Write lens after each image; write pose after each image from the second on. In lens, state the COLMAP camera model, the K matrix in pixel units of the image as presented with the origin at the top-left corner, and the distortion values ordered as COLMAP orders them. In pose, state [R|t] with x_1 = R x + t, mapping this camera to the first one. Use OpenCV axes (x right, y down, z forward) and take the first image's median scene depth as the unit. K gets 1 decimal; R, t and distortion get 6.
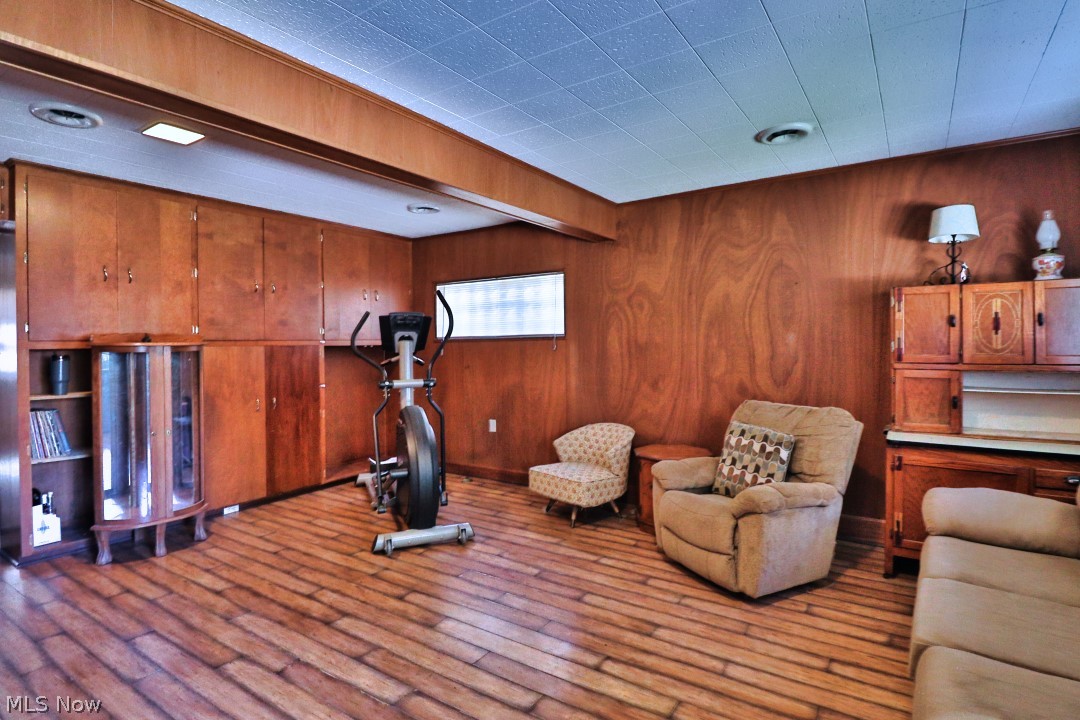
lens RADIAL K [[555.8, 0, 544.6], [0, 555.8, 352.1], [0, 0, 1]] dist [-0.003046, -0.008760]
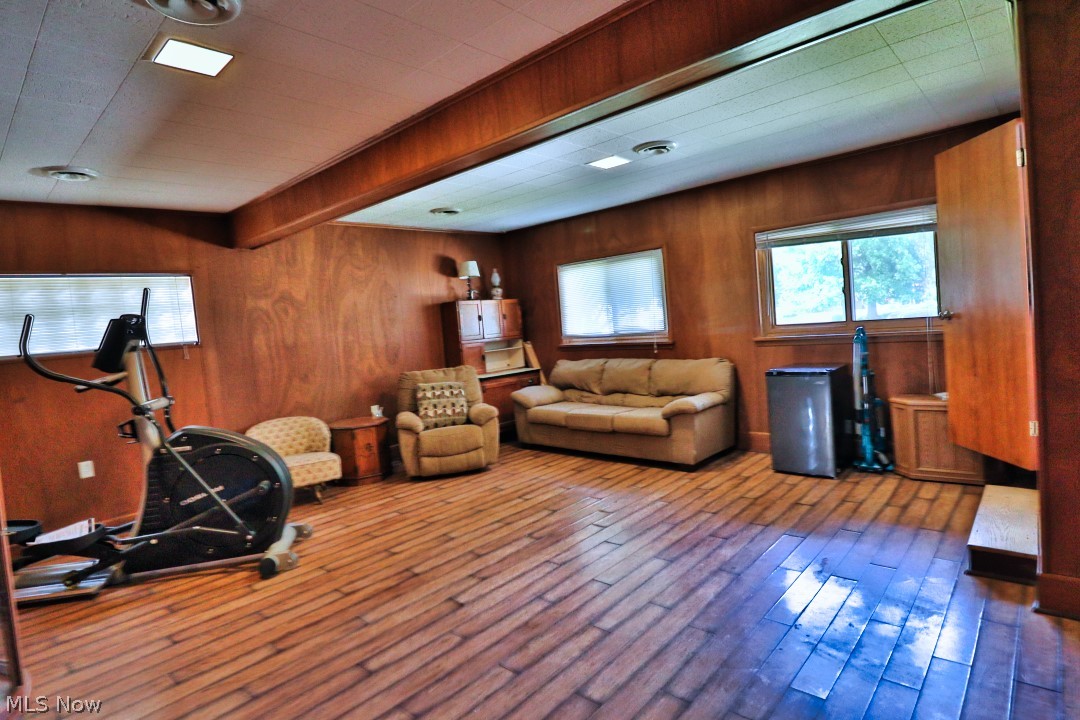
lens RADIAL K [[555.8, 0, 543.3], [0, 555.8, 357.4], [0, 0, 1]] dist [-0.003046, -0.008760]
pose [[0.162568, -0.066971, 0.984422, -1.204843], [0.098111, 0.993847, 0.051410, 0.005464], [-0.981807, 0.088225, 0.168138, 0.421117]]
